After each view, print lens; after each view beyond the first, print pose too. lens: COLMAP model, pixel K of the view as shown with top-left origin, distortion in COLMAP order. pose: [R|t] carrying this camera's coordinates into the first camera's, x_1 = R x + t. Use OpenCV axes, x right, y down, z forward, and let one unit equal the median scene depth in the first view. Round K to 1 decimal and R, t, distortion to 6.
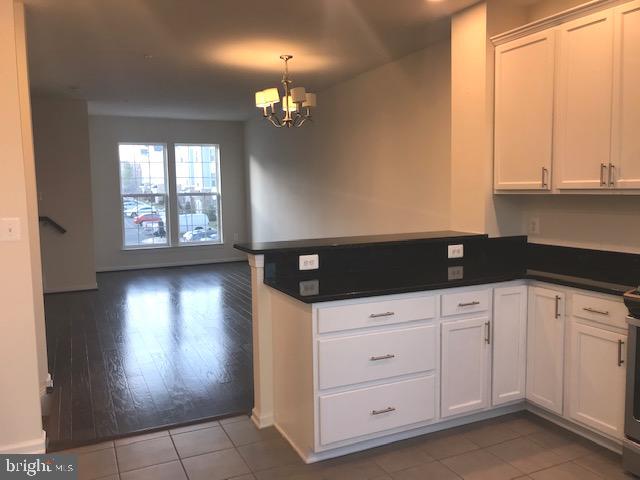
lens RADIAL K [[522.7, 0, 319.3], [0, 522.7, 238.9], [0, 0, 1]] dist [0.016765, -0.034351]
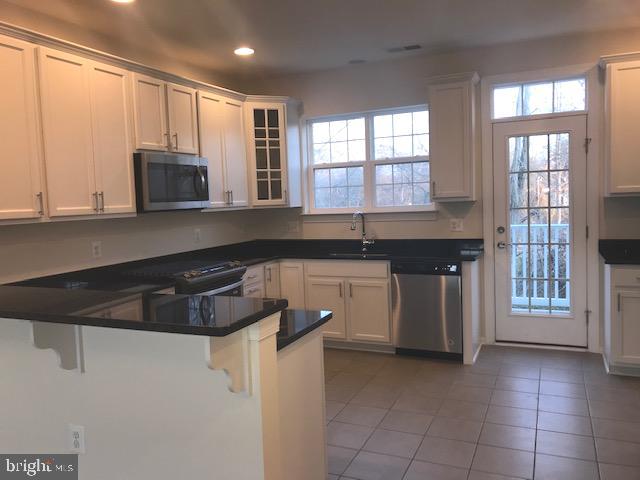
lens RADIAL K [[522.7, 0, 316.2], [0, 522.7, 230.9], [0, 0, 1]] dist [0.016765, -0.034351]
pose [[-0.653716, 0.000606, 0.756740, -0.589499], [0.127980, 0.985684, 0.109767, -0.115602], [-0.745840, 0.168604, -0.644434, 1.294261]]
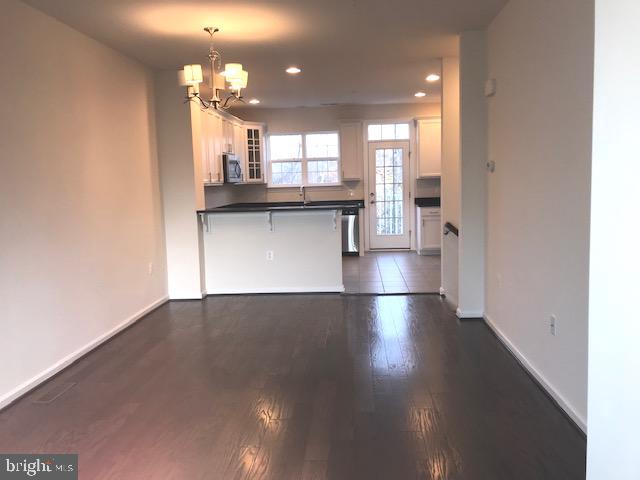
lens RADIAL K [[522.7, 0, 321.9], [0, 522.7, 242.1], [0, 0, 1]] dist [0.016765, -0.034351]
pose [[-0.873784, -0.004834, 0.486290, -0.915167], [0.097798, 0.977776, 0.185447, -0.185998], [-0.476379, 0.209599, -0.853892, 2.352856]]
